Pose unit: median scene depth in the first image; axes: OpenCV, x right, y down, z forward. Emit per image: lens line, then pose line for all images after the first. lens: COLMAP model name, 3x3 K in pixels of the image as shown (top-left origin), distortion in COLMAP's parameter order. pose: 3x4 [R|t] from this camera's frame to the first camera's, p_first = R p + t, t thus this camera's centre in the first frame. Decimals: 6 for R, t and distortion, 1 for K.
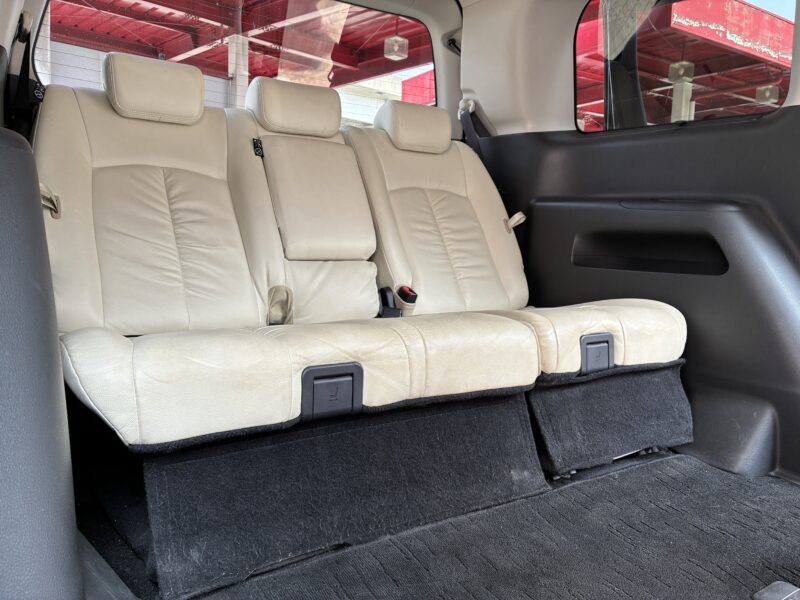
lens RADIAL K [[602.7, 0, 415.7], [0, 602.7, 282.3], [0, 0, 1]] dist [0.012619, -0.005641]
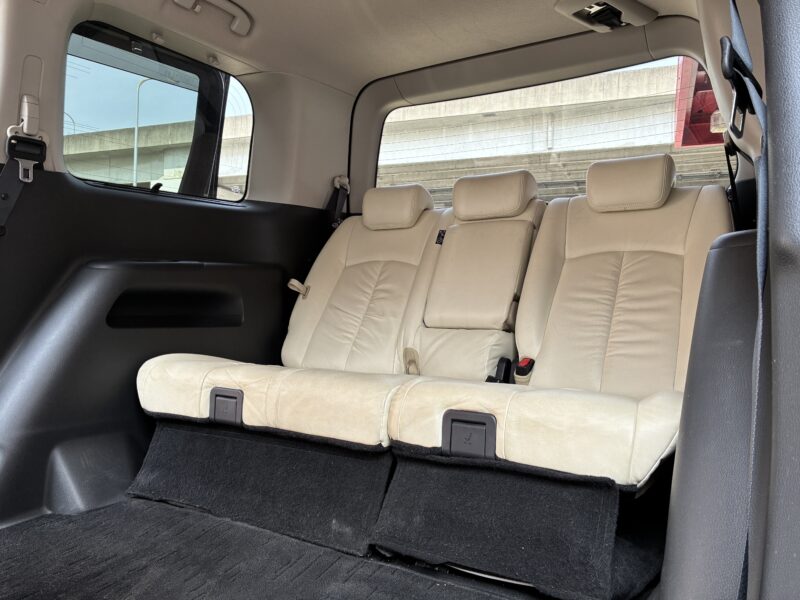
lens RADIAL K [[602.7, 0, 415.7], [0, 602.7, 282.3], [0, 0, 1]] dist [0.012619, -0.005641]
pose [[0.431482, -0.060192, -0.900111, 0.948930], [-0.065244, 0.993076, -0.097685, -0.007834], [0.899759, 0.100876, 0.424567, 0.498822]]
